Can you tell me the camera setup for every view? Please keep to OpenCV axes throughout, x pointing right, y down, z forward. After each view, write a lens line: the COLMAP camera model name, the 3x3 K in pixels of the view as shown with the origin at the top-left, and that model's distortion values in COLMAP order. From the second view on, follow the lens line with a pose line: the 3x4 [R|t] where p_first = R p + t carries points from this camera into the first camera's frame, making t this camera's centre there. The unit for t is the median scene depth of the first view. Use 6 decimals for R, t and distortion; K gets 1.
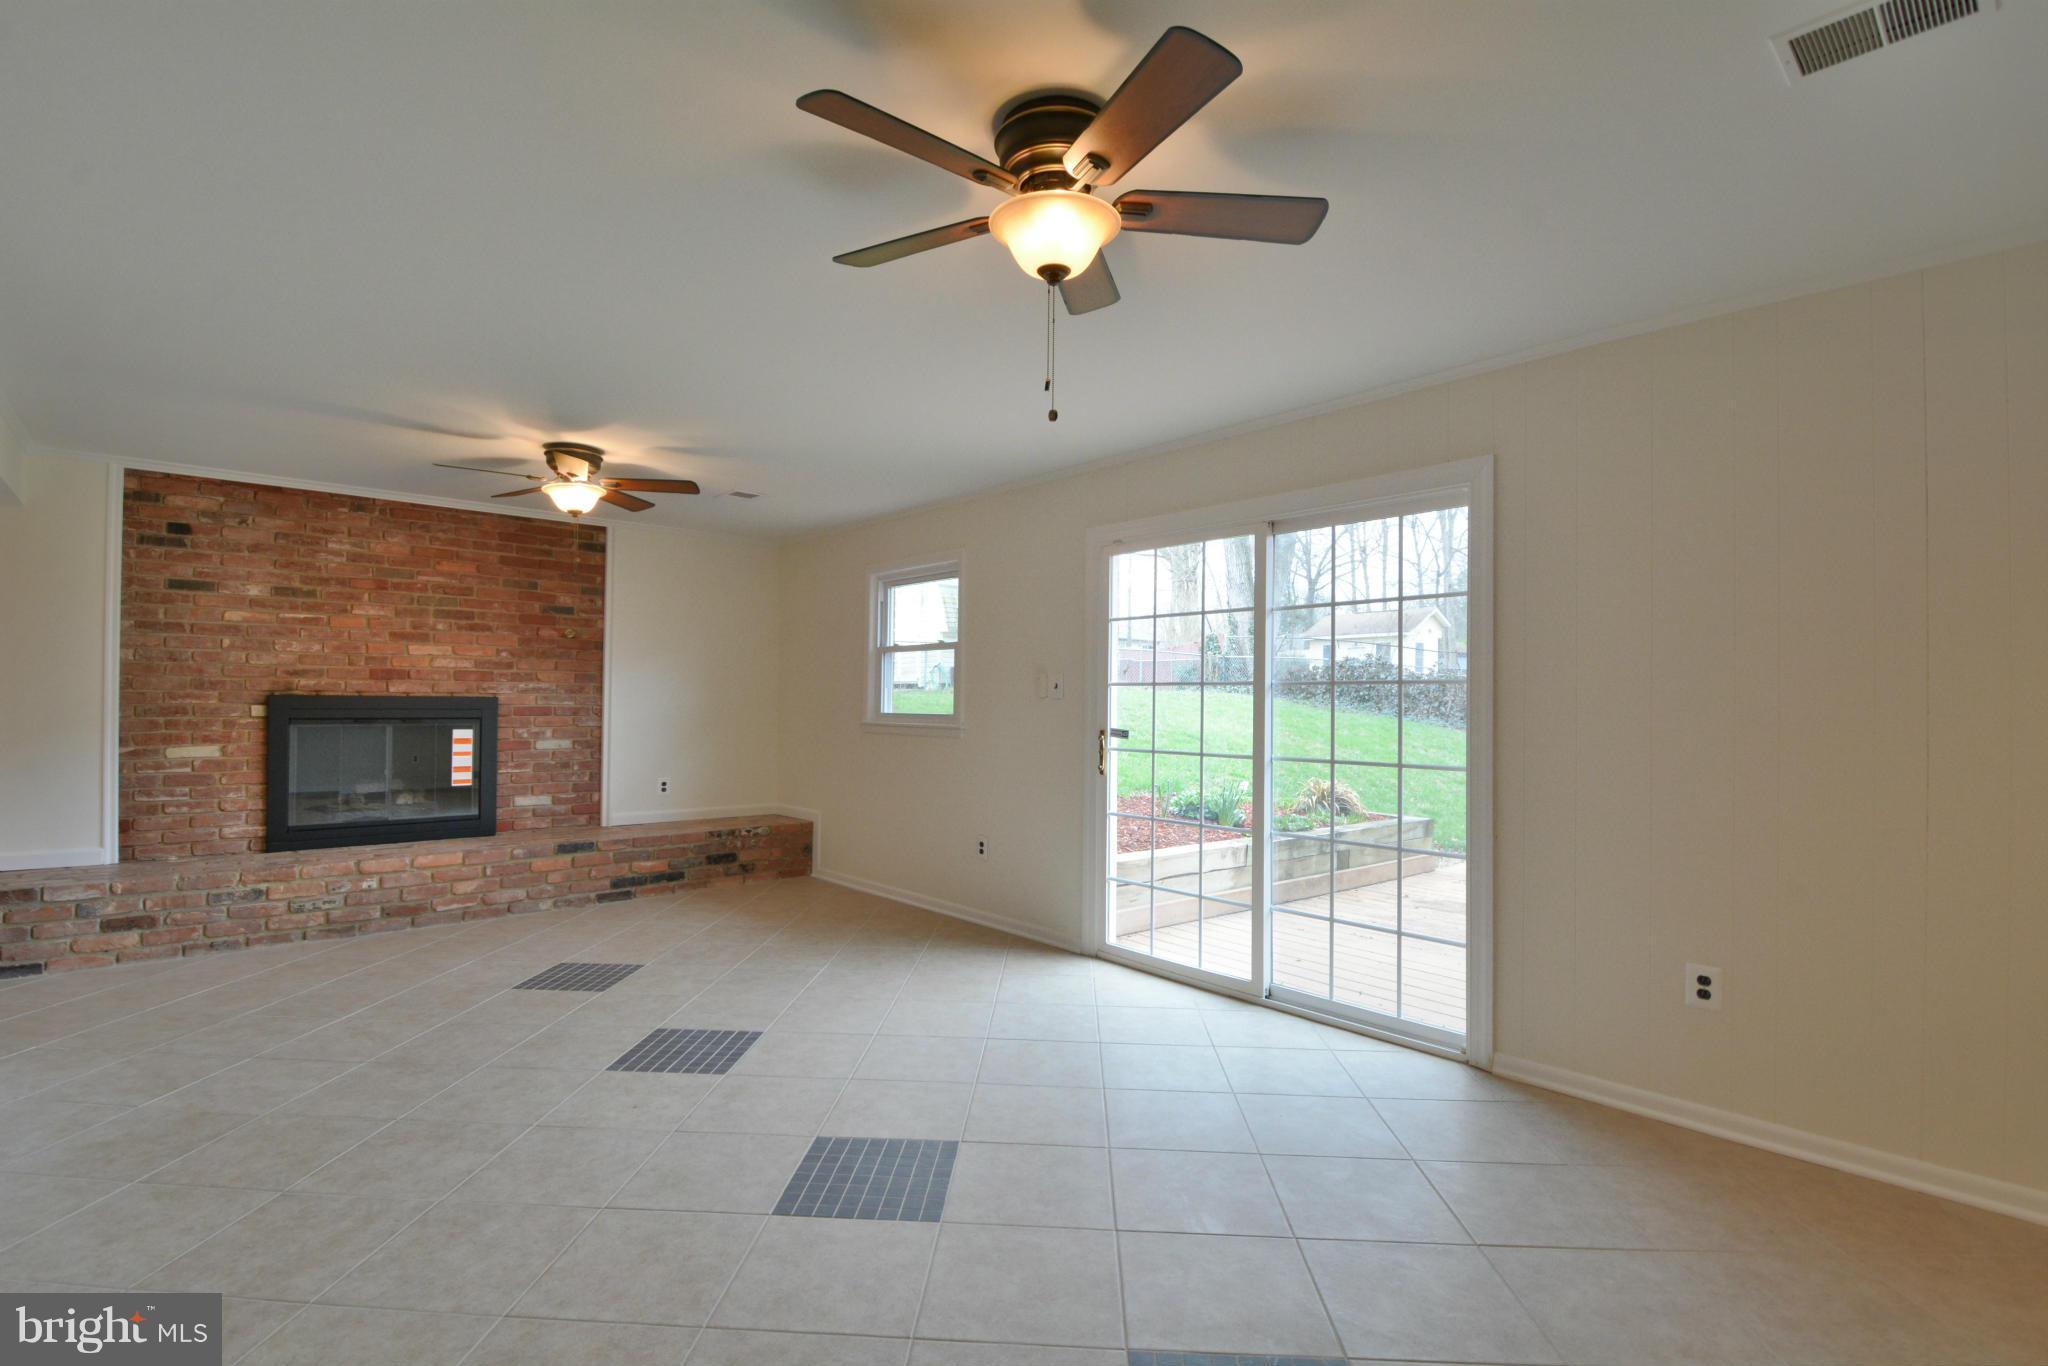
lens RADIAL K [[926.7, 0, 1005.7], [0, 926.7, 690.4], [0, 0, 1]] dist [0.021703, -0.028193]
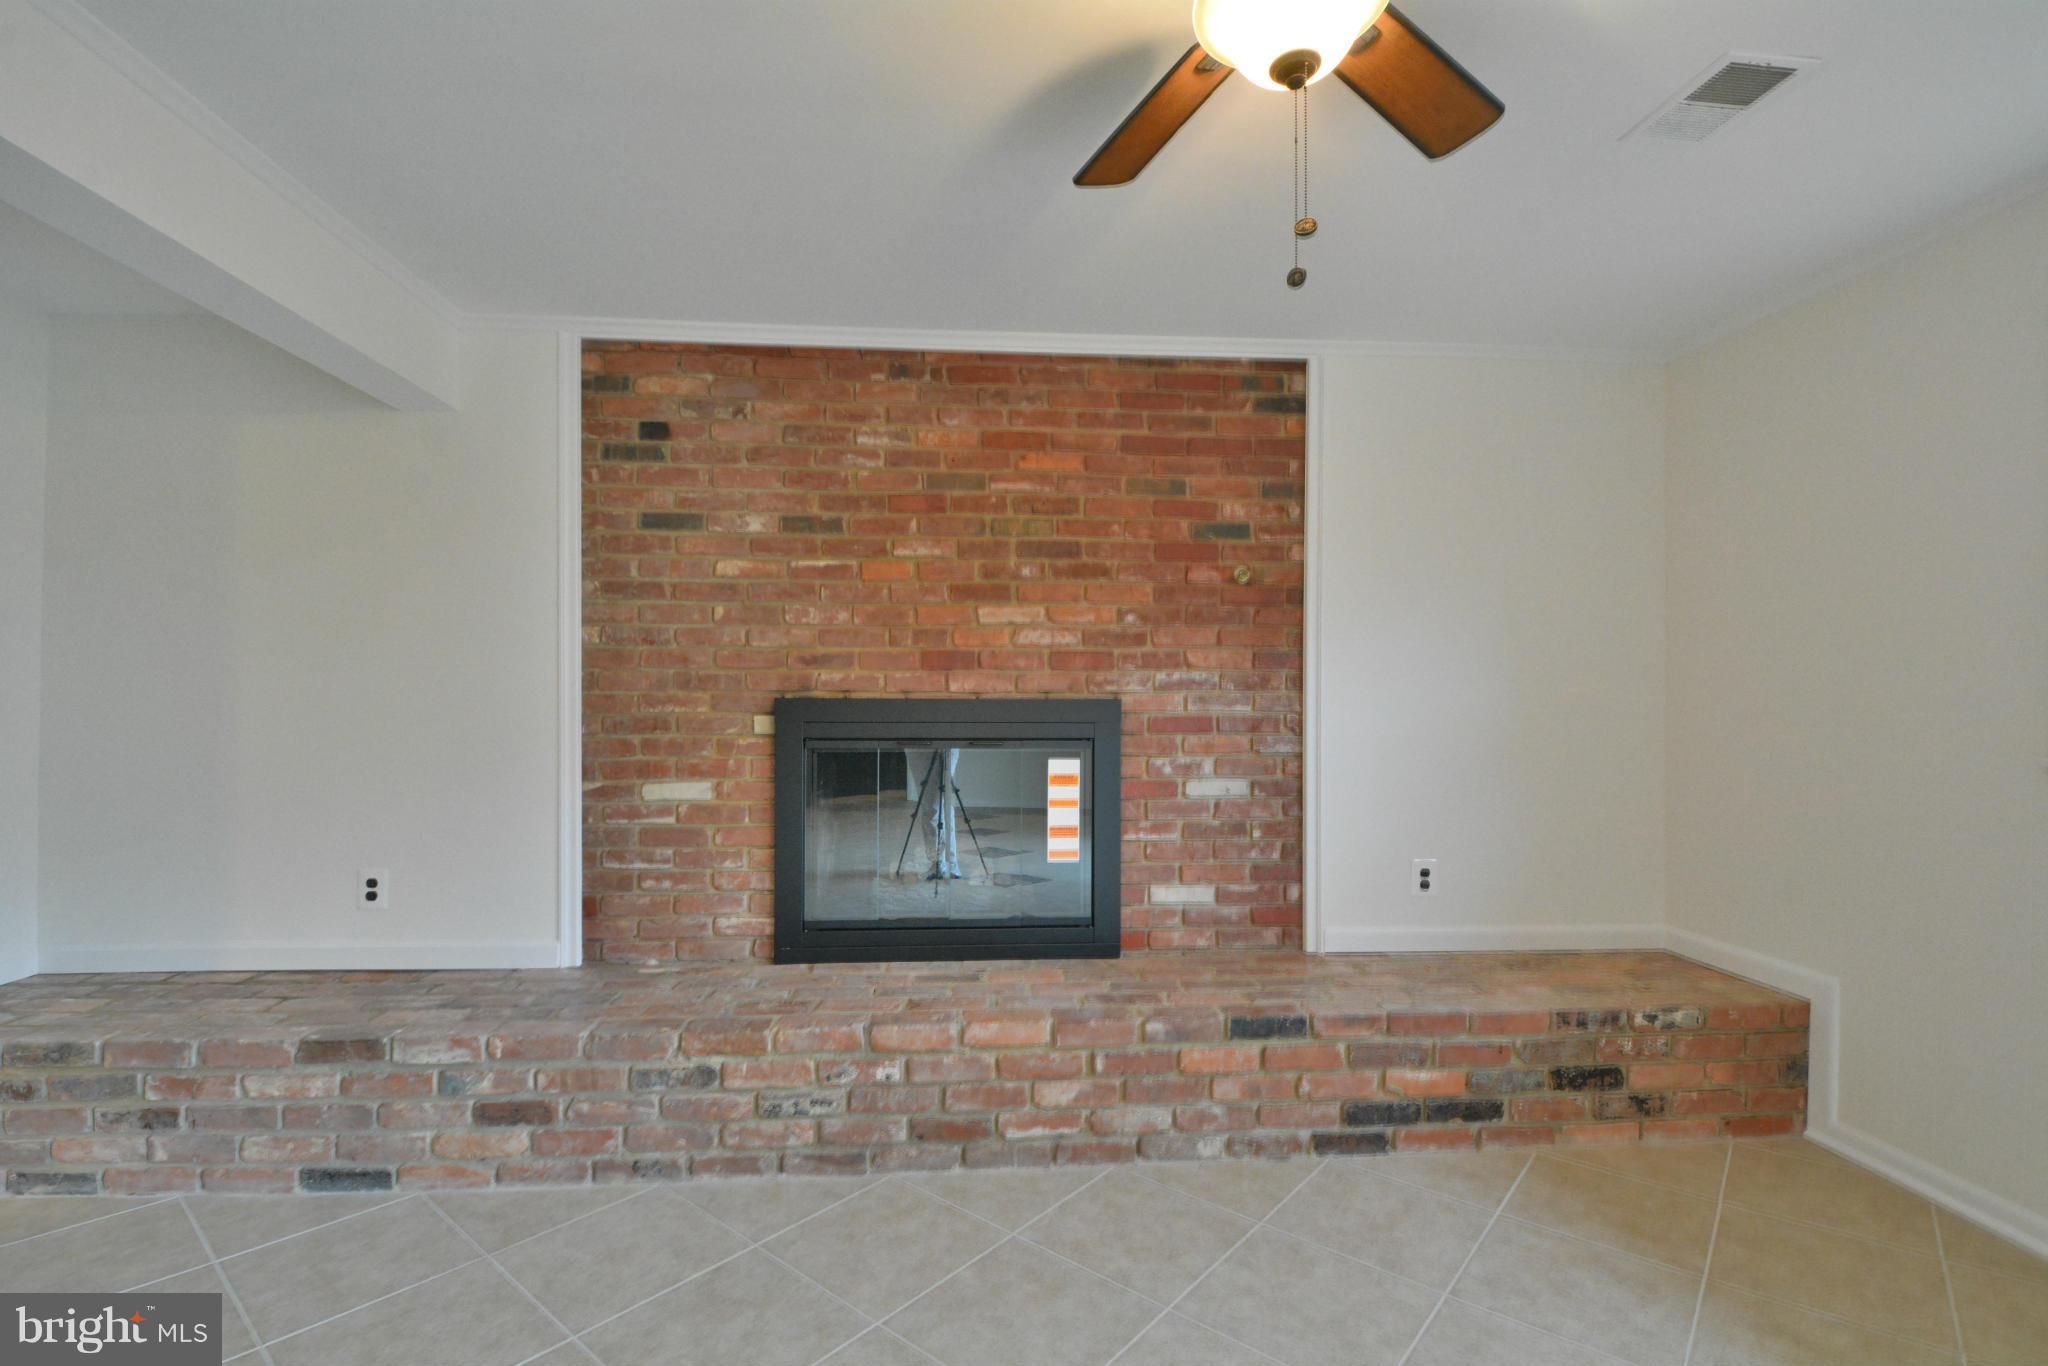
lens RADIAL K [[923.7, 0, 1009.4], [0, 923.7, 690.8], [0, 0, 1]] dist [0.020376, -0.026226]
pose [[0.791310, -0.012377, -0.611290, -0.301091], [0.012425, 0.999914, -0.004162, 0.004596], [0.611289, -0.004302, 0.791396, 0.599668]]
